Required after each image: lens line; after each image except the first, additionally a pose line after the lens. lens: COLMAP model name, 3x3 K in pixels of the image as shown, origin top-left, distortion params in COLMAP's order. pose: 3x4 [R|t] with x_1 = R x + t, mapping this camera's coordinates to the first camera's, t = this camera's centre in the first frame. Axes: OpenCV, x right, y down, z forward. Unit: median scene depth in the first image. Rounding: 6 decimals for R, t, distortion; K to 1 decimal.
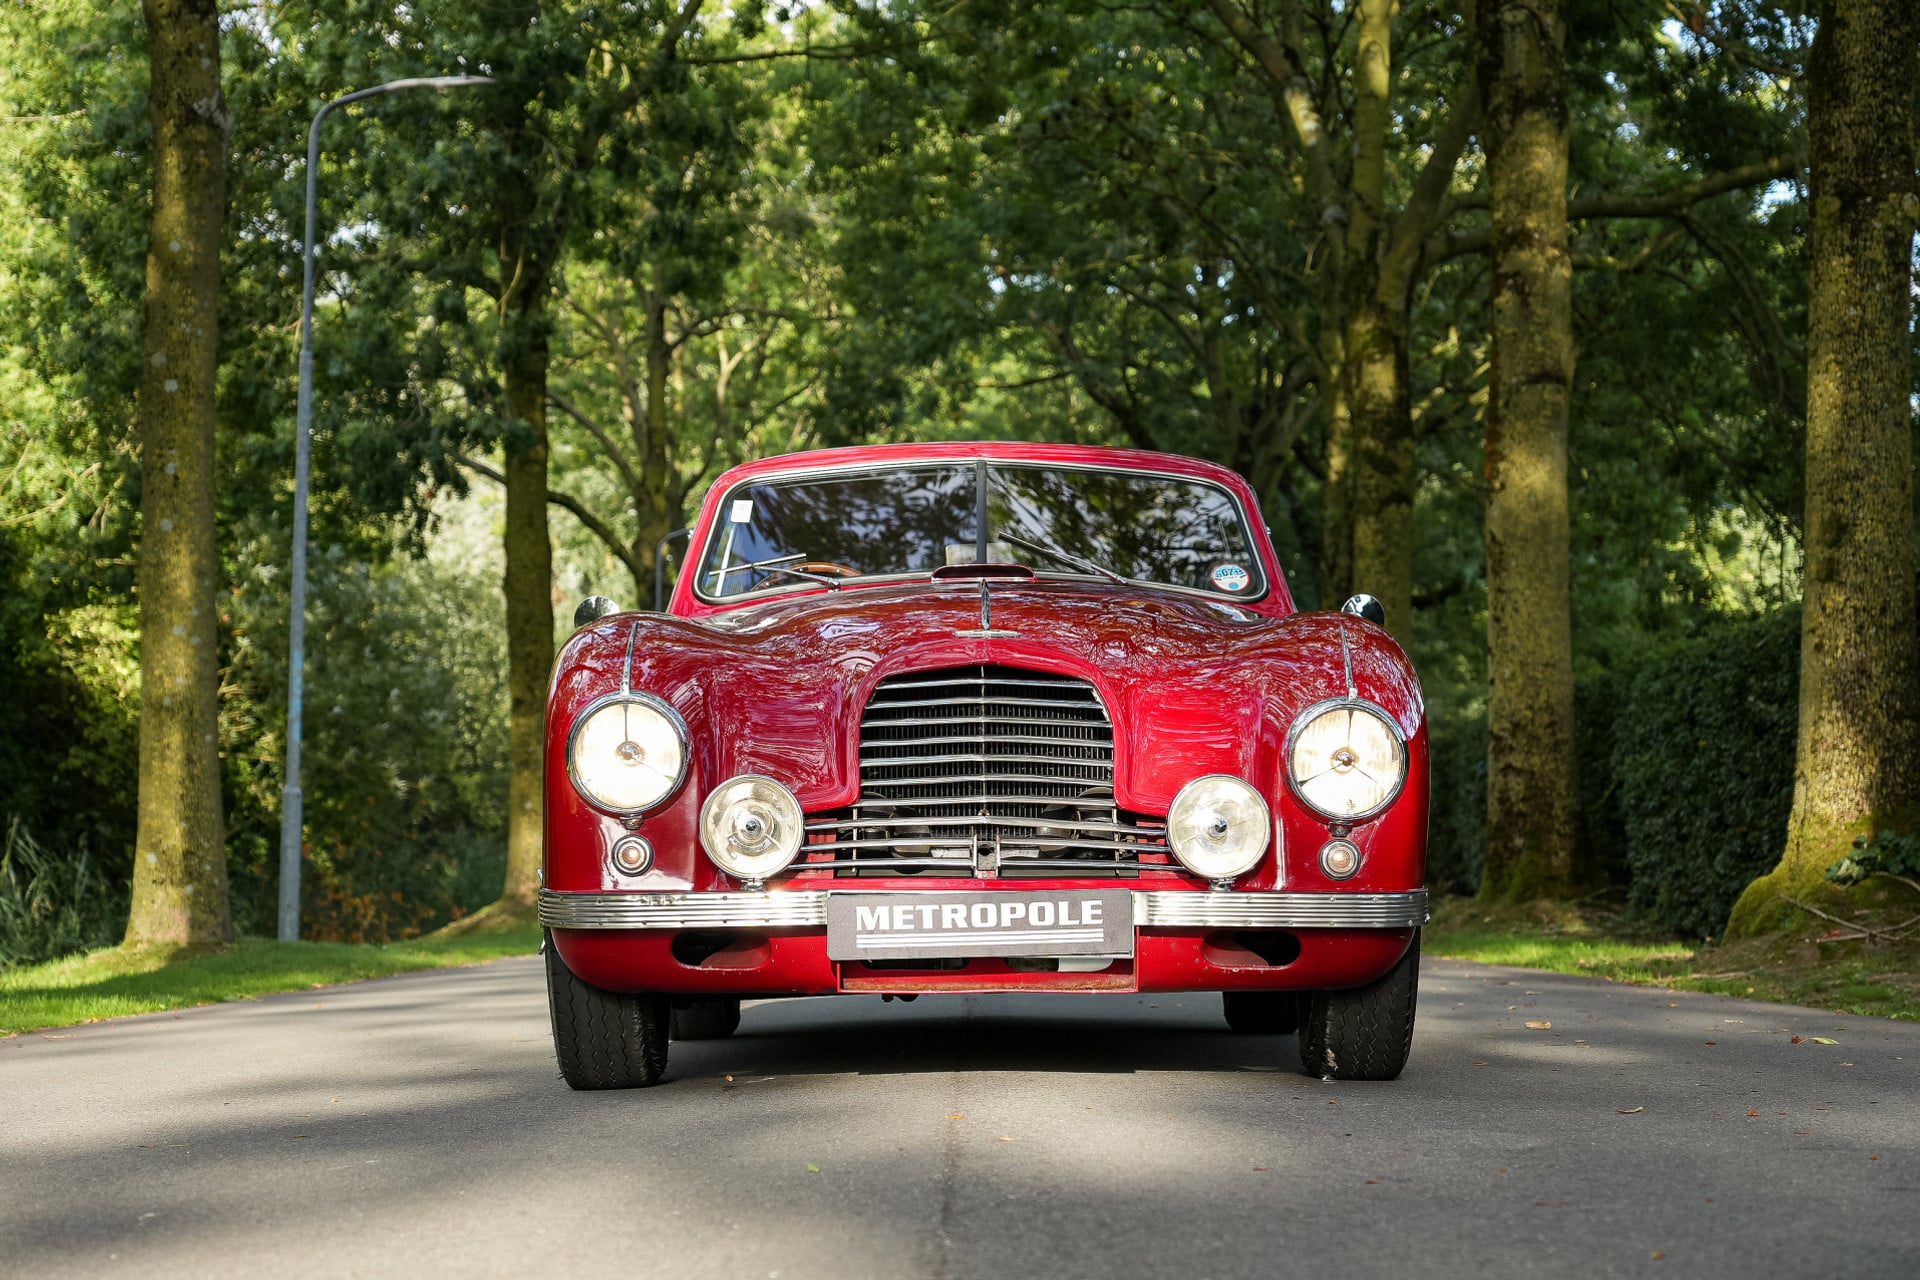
lens RADIAL K [[4360.5, 0, 960.0], [0, 4360.5, 640.0], [0, 0, 1]] dist [-0.029576, 0.252181]
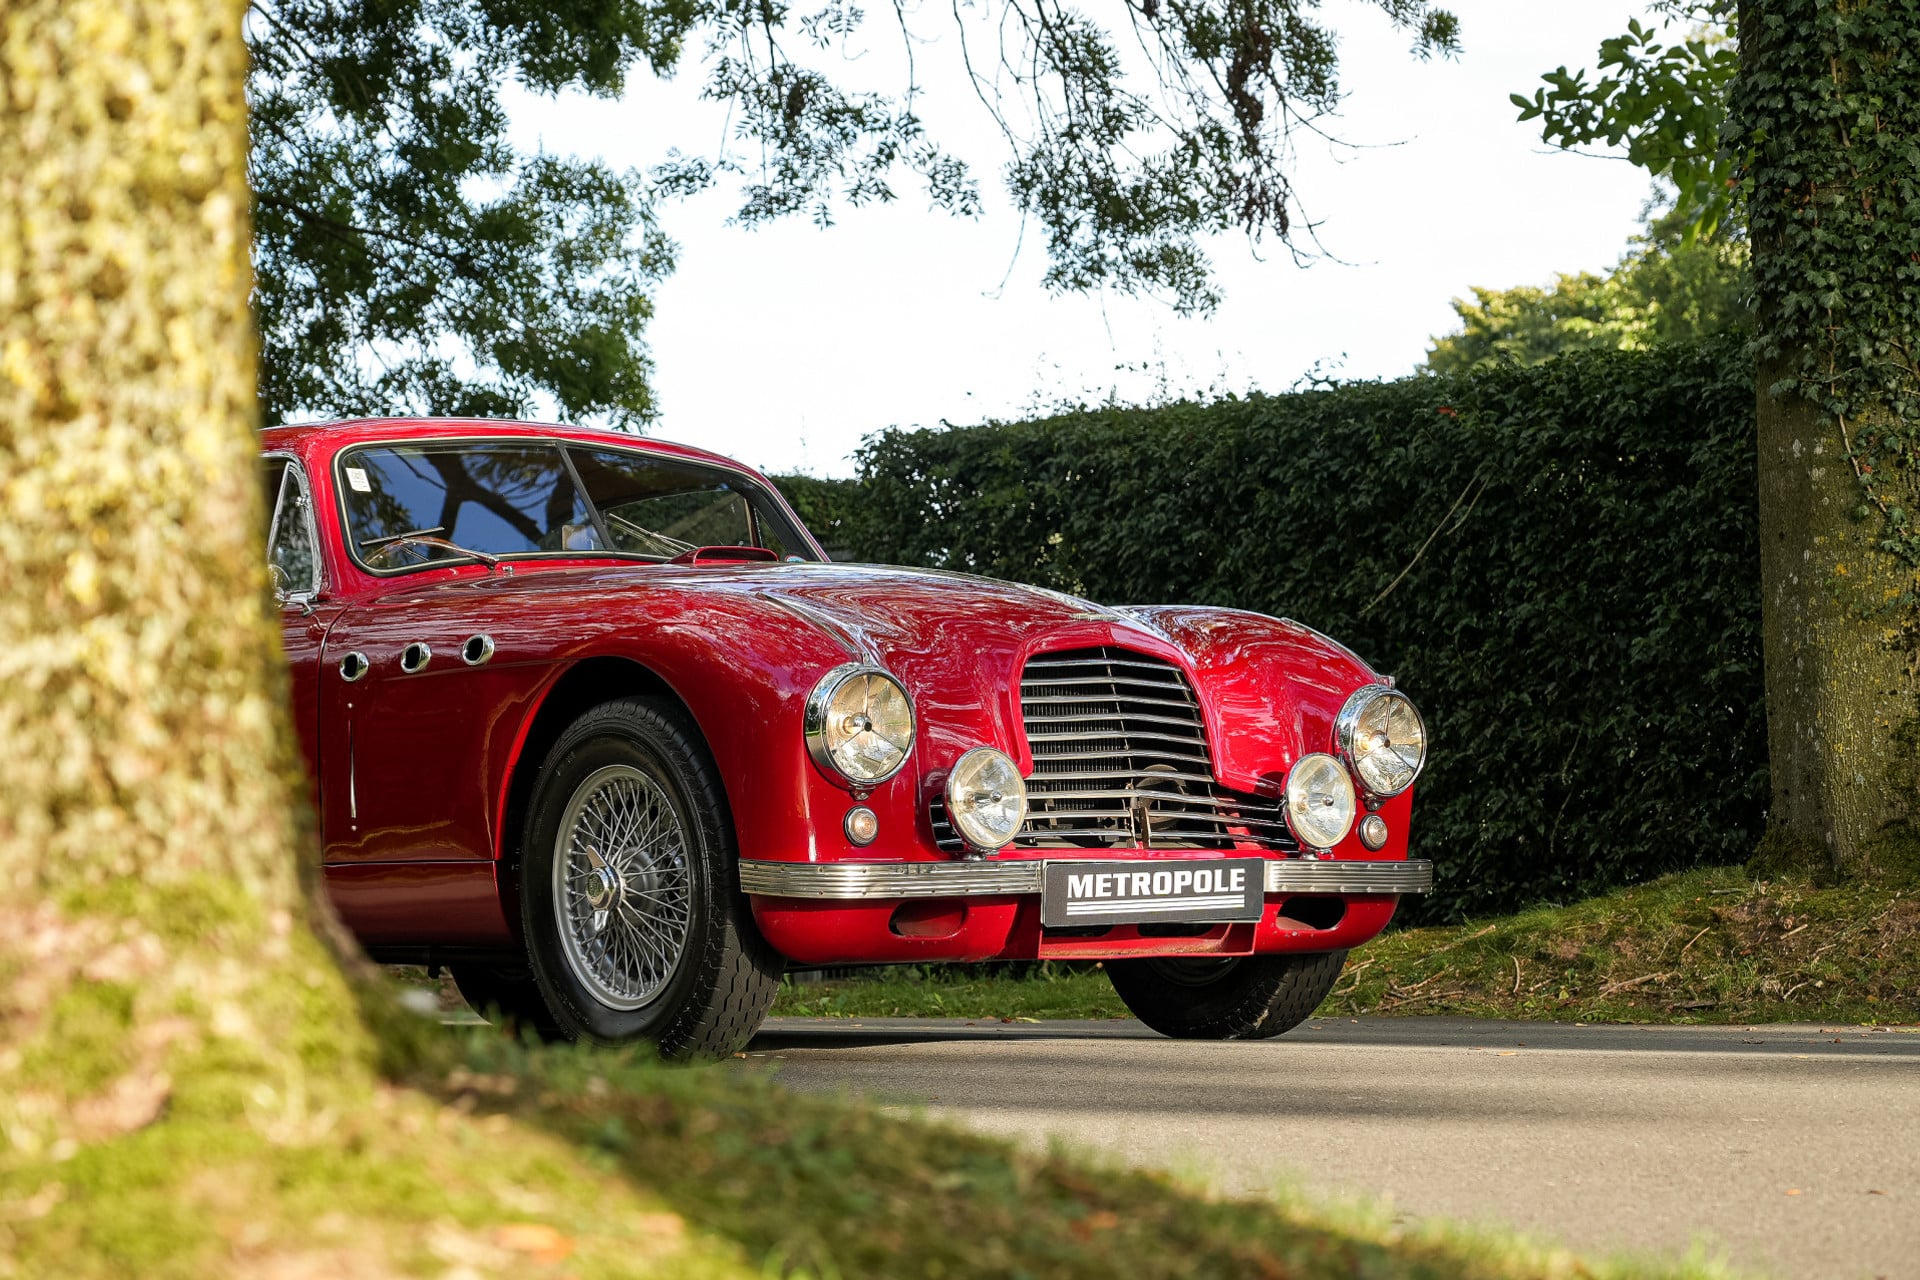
lens RADIAL K [[4747.1, 0, 1050.1], [0, 4747.1, 640.0], [0, 0, 1]] dist [-0.146909, -0.752193]
pose [[0.769220, 0.028946, 0.638328, -0.736346], [-0.024150, 0.999577, -0.016225, 0.023112], [-0.638527, -0.002935, 0.769594, 0.129842]]
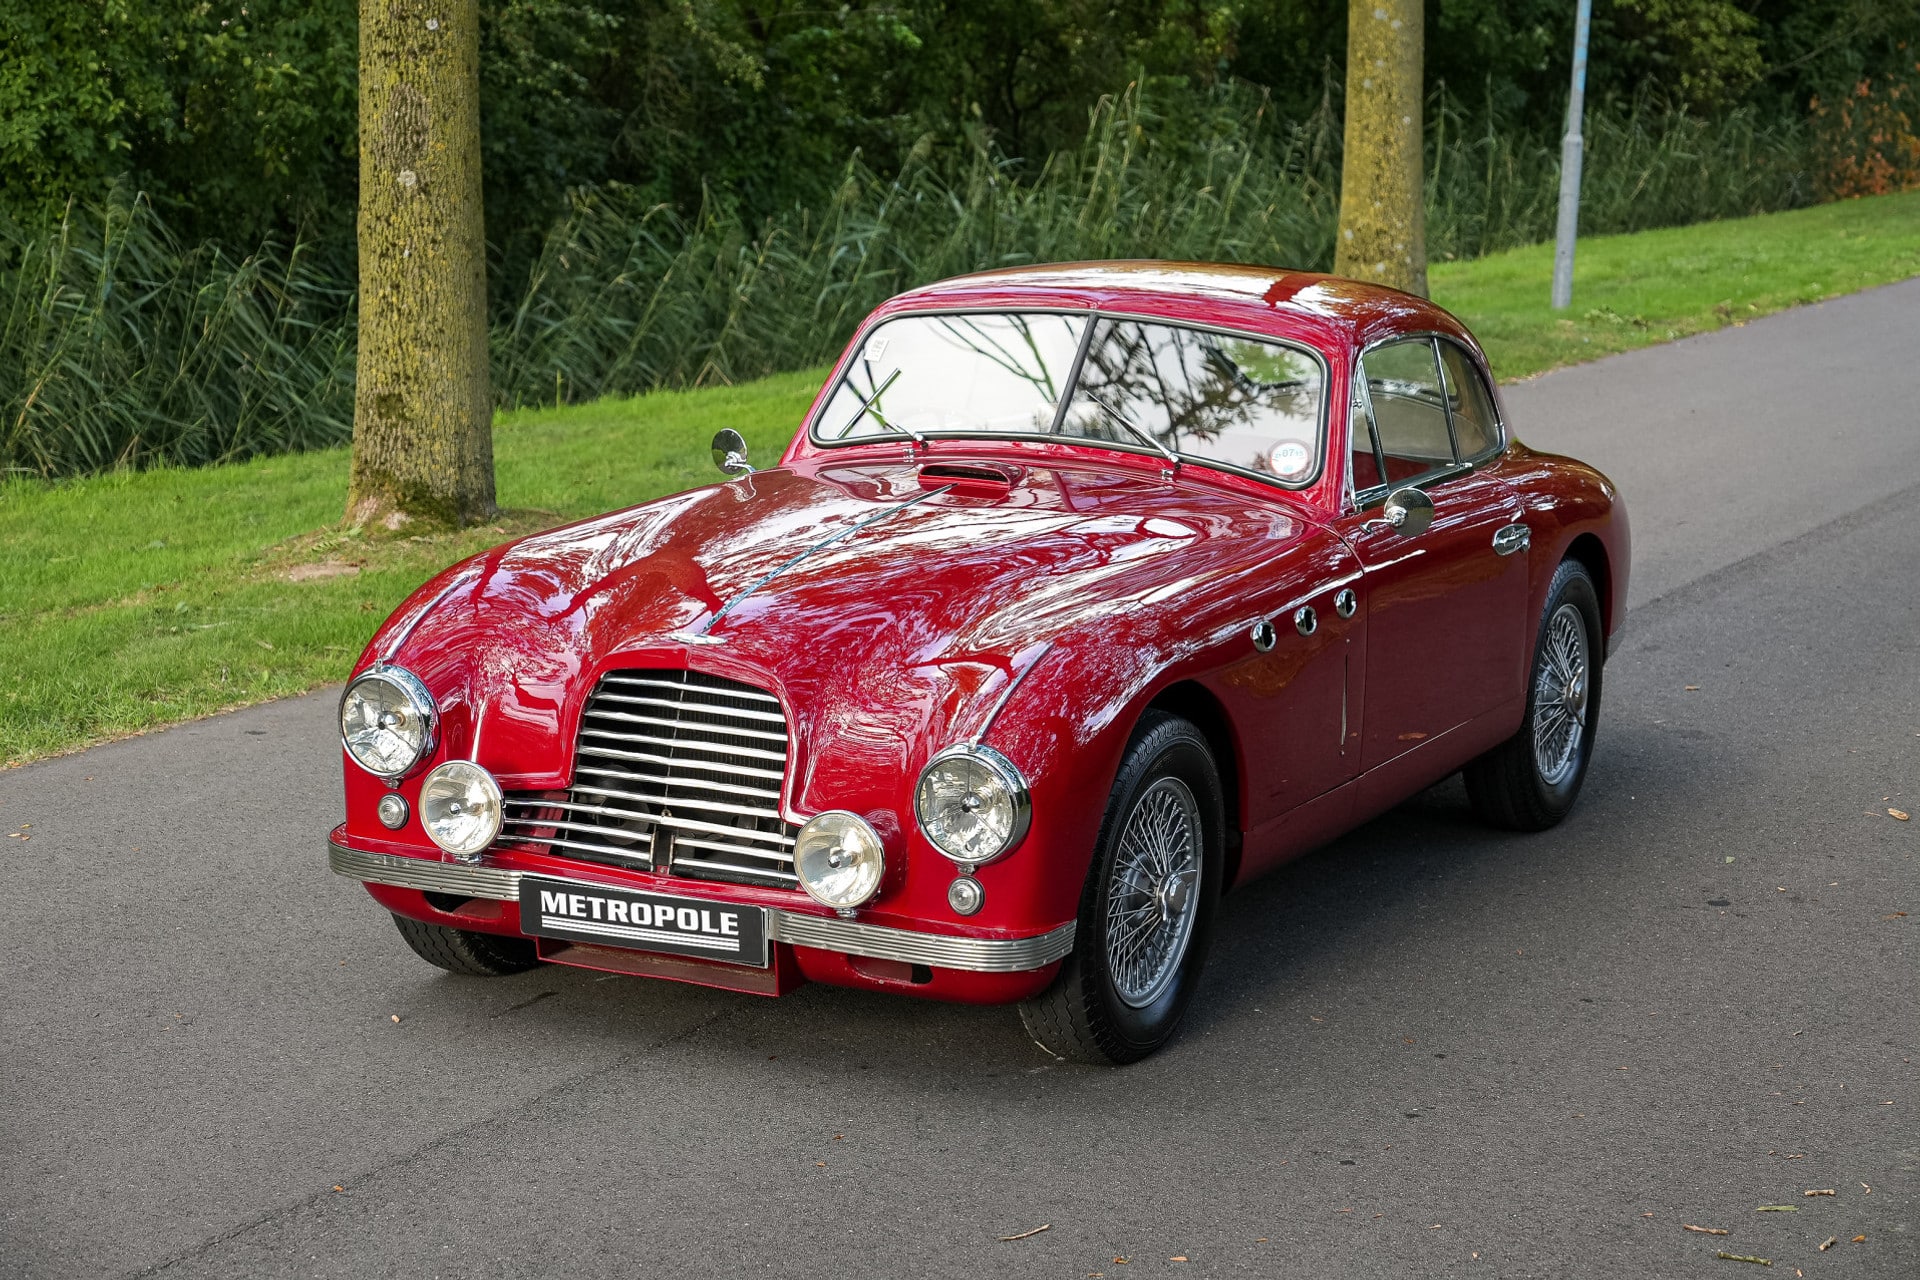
lens RADIAL K [[4312.3, 0, 960.0], [0, 4312.3, 640.0], [0, 0, 1]] dist [-0.032230, 0.497810]
pose [[0.897815, 0.101755, -0.428455, 0.517254], [-0.004428, 0.974975, 0.222271, -0.236263], [0.440350, -0.197661, 0.875798, 0.109617]]
